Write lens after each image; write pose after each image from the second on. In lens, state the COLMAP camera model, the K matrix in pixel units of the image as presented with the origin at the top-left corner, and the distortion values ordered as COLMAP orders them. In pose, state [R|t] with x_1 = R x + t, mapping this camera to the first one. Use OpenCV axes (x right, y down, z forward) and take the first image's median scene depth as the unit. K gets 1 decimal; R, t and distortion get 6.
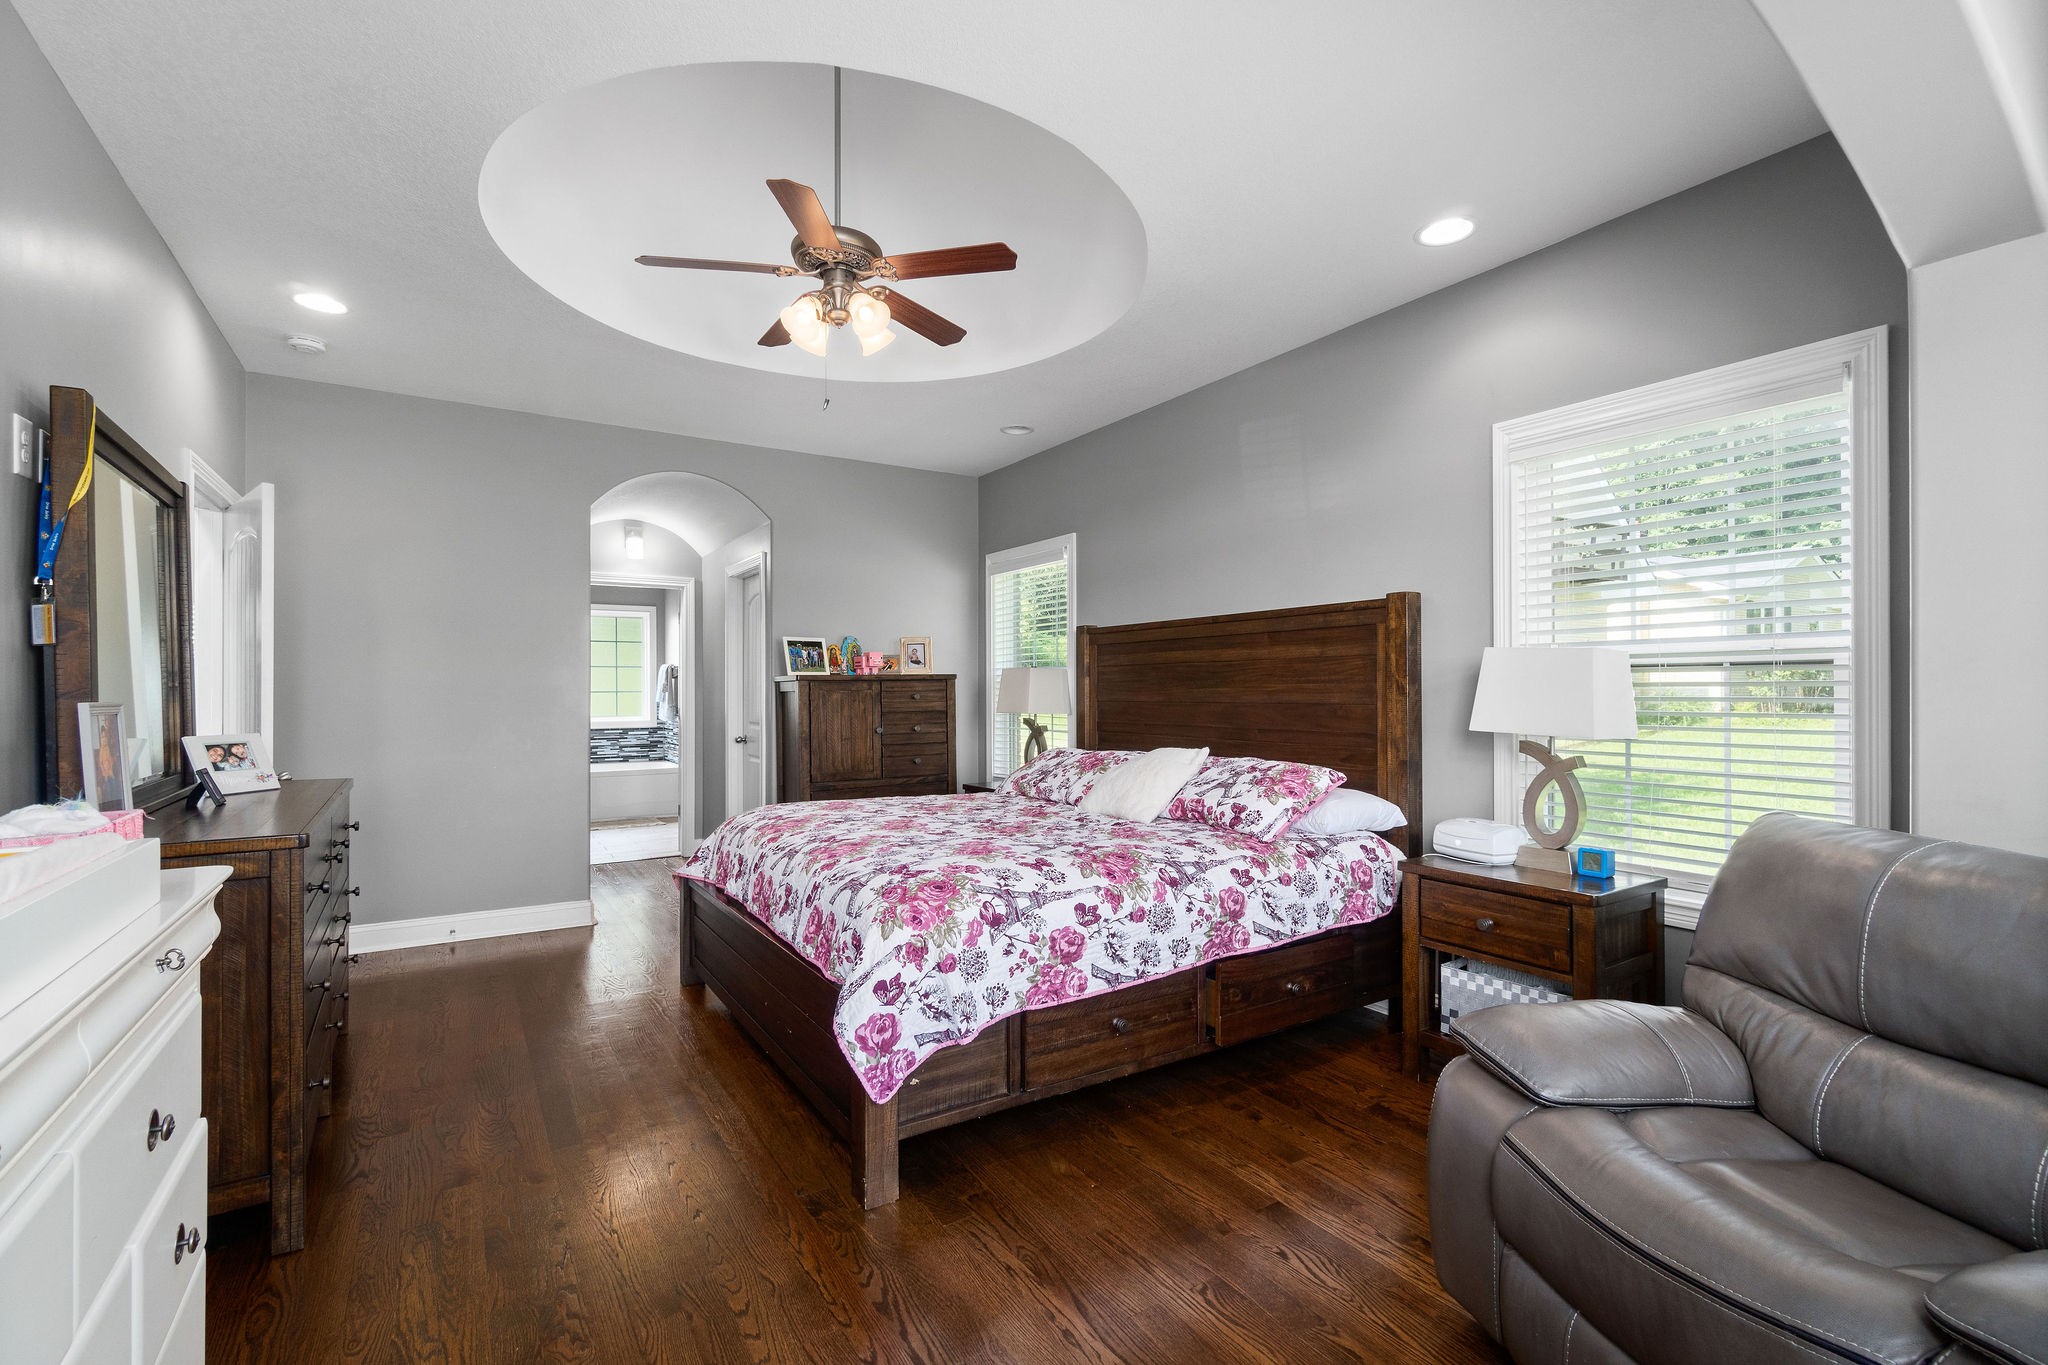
lens RADIAL K [[897.5, 0, 1024.9], [0, 897.5, 686.5], [0, 0, 1]] dist [-0.002211, -0.000045]
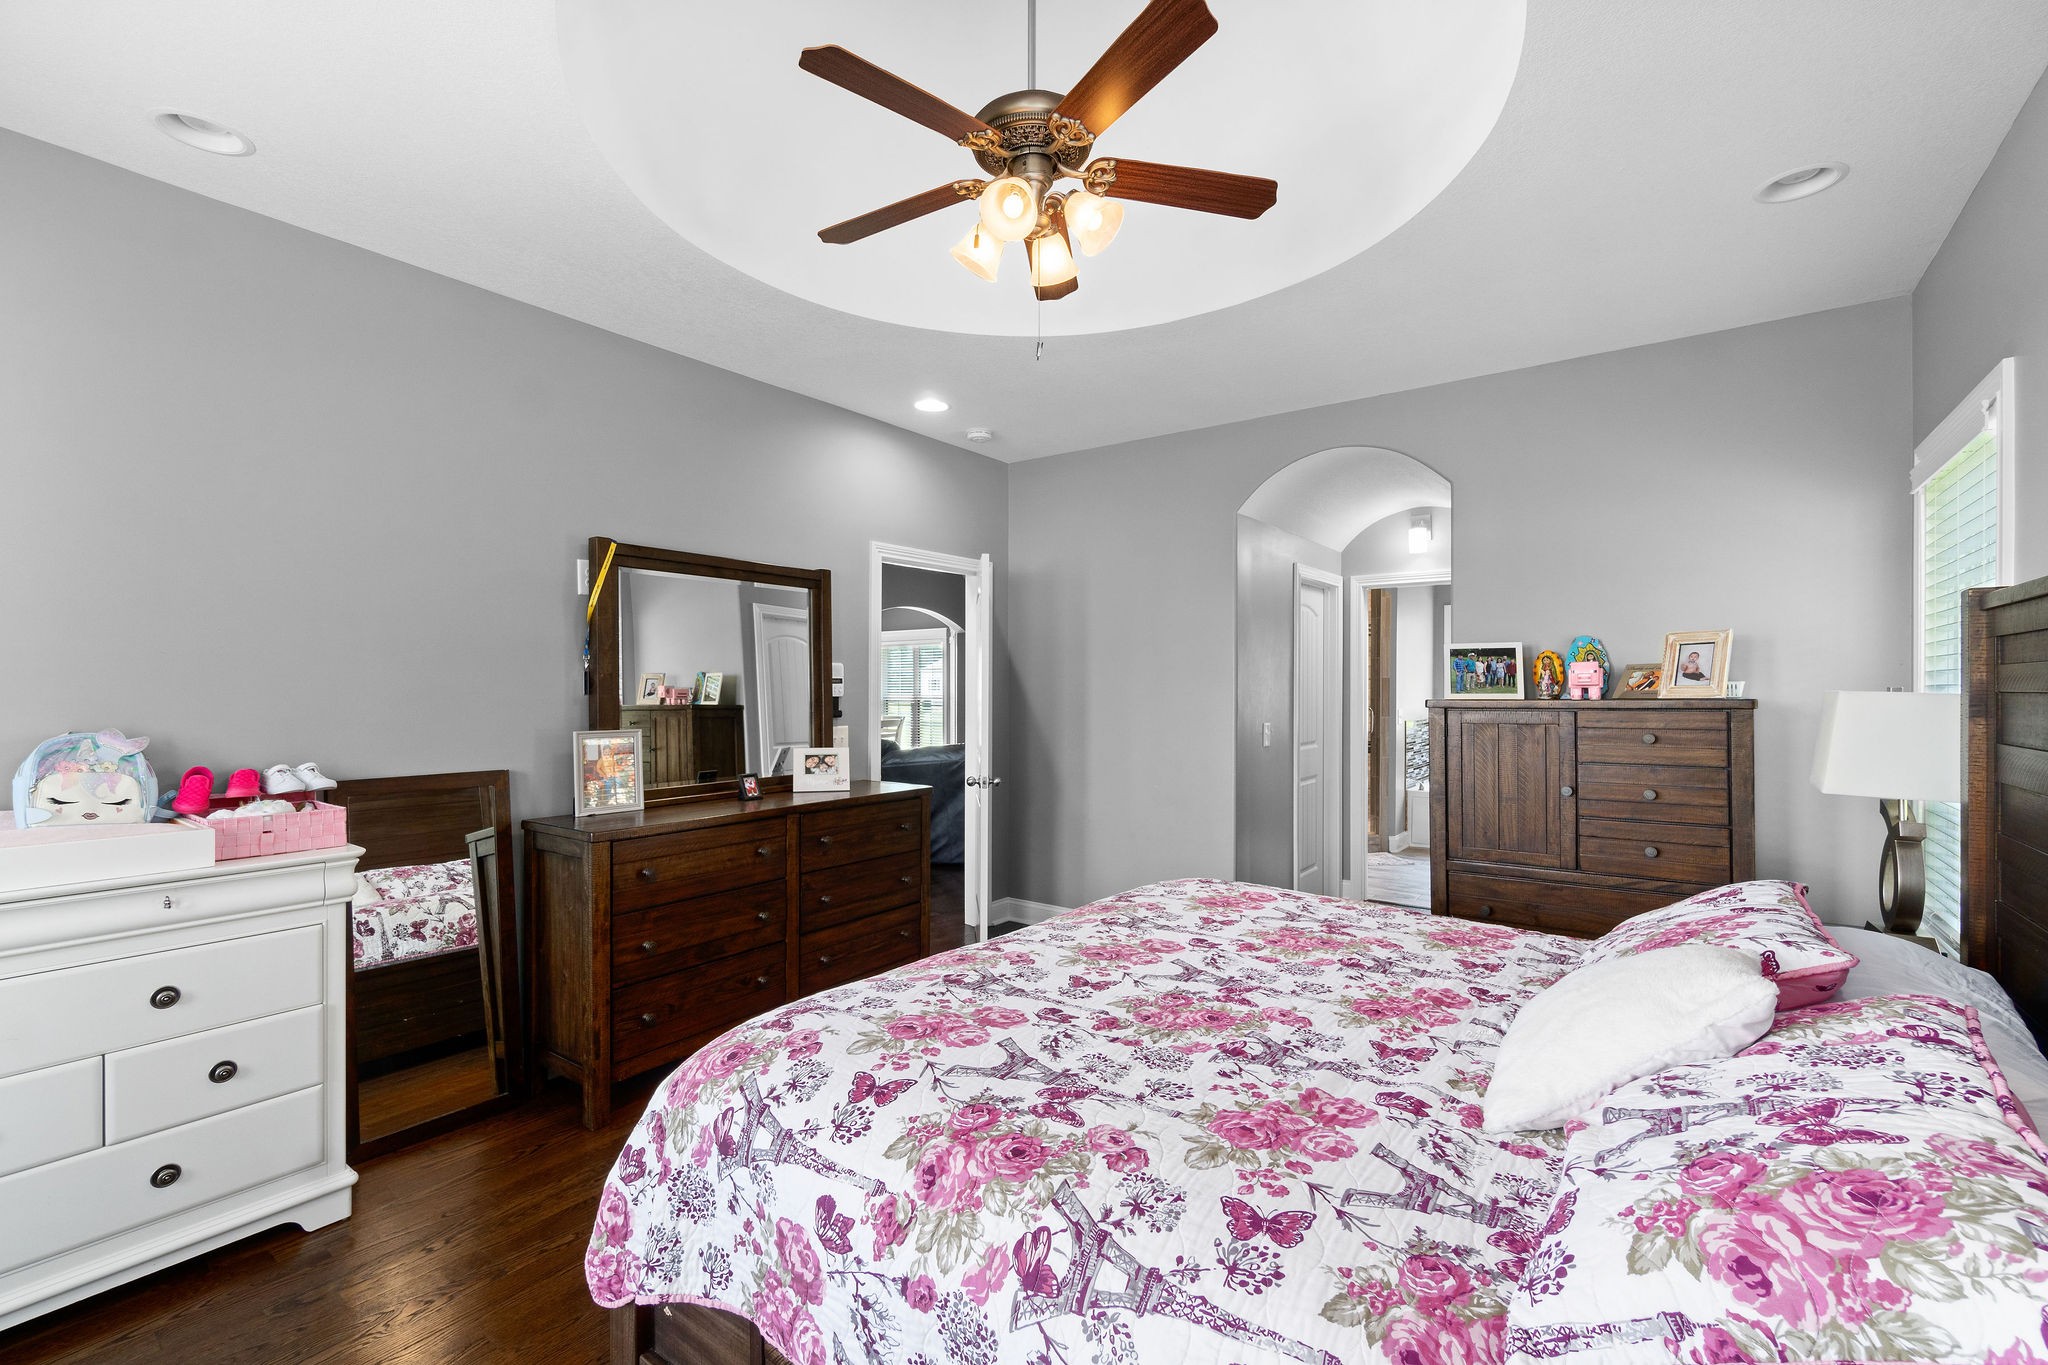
lens RADIAL K [[897.5, 0, 1024.9], [0, 897.5, 686.5], [0, 0, 1]] dist [-0.002211, -0.000045]
pose [[0.358324, 0.000750, -0.933597, 0.462633], [-0.000103, 1.000000, 0.000764, -0.037899], [0.933597, -0.000178, 0.358324, 0.741136]]
